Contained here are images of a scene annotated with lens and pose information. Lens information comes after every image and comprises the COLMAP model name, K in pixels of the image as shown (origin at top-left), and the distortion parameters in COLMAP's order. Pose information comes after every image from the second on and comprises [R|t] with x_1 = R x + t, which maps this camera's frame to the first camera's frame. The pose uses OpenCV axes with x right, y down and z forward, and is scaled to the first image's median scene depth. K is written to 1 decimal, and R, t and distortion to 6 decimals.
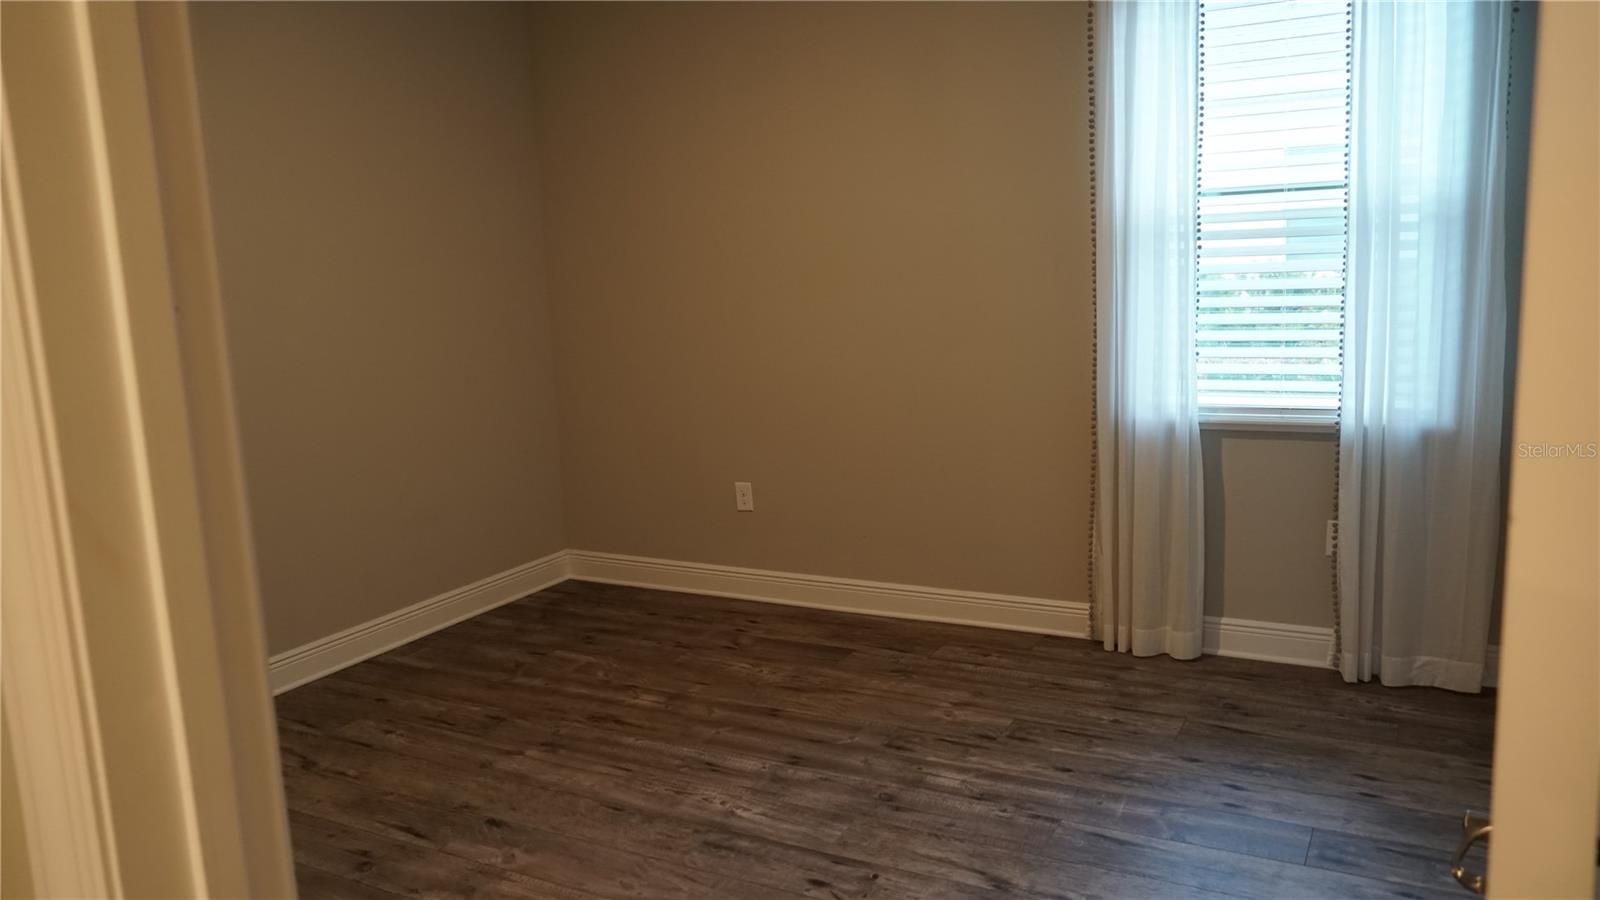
lens RADIAL K [[1192.7, 0, 796.3], [0, 1192.7, 448.1], [0, 0, 1]] dist [-0.049428, 0.072079]
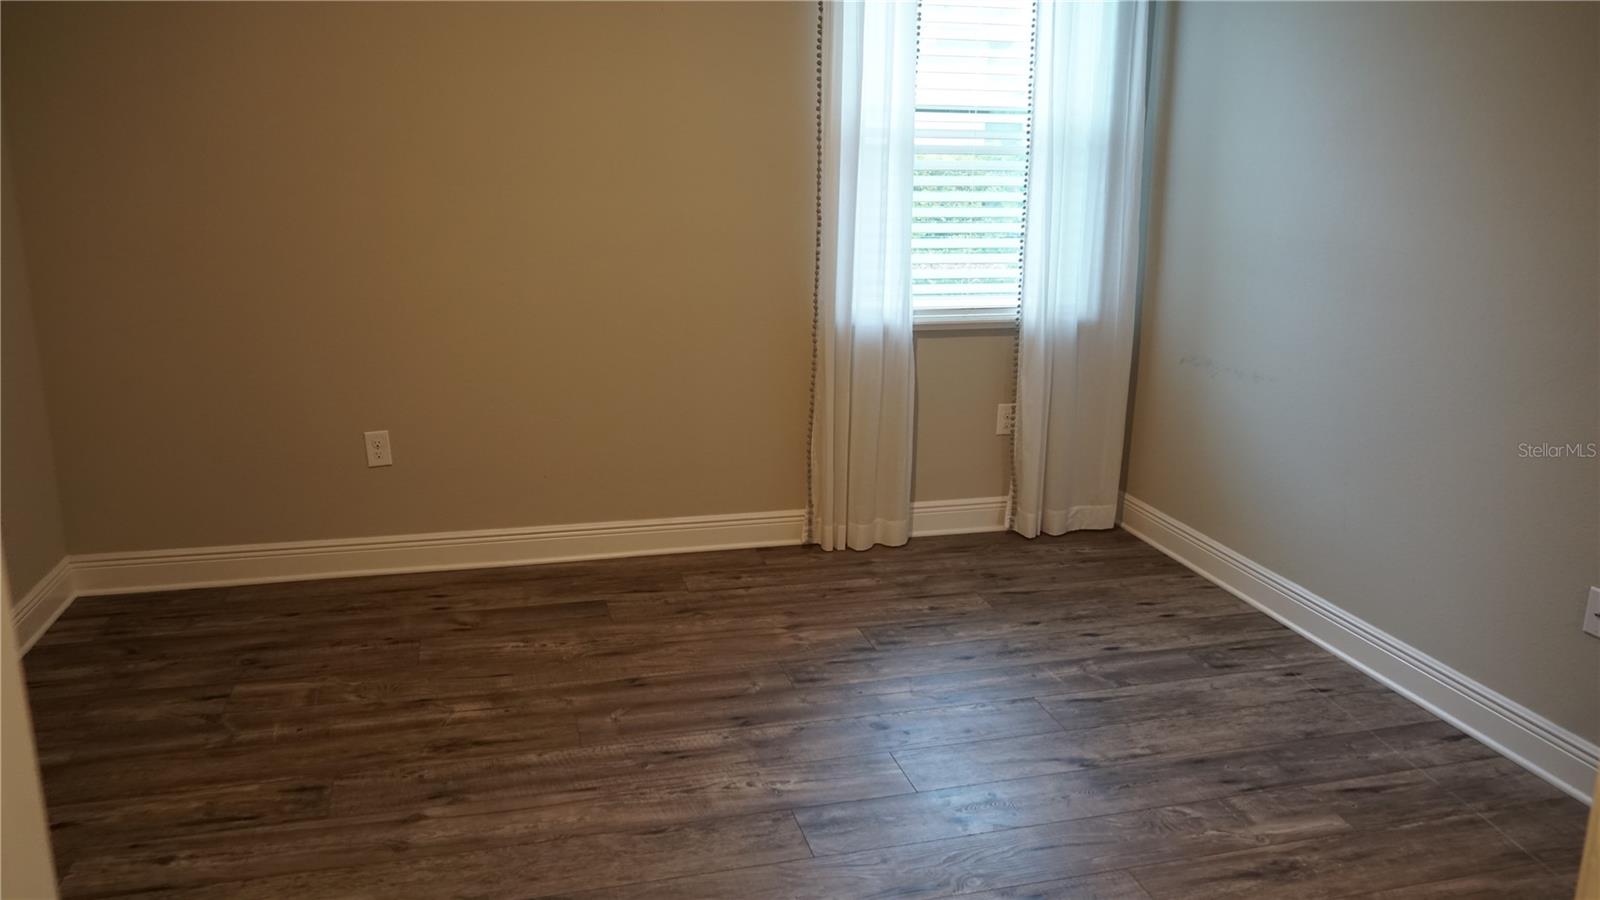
lens RADIAL K [[1192.7, 0, 796.3], [0, 1192.7, 448.1], [0, 0, 1]] dist [-0.049428, 0.072079]
pose [[0.725644, -0.115621, 0.678286, -0.486814], [0.068592, 0.993026, 0.095891, -0.021646], [-0.684643, -0.023058, 0.728514, 0.284245]]
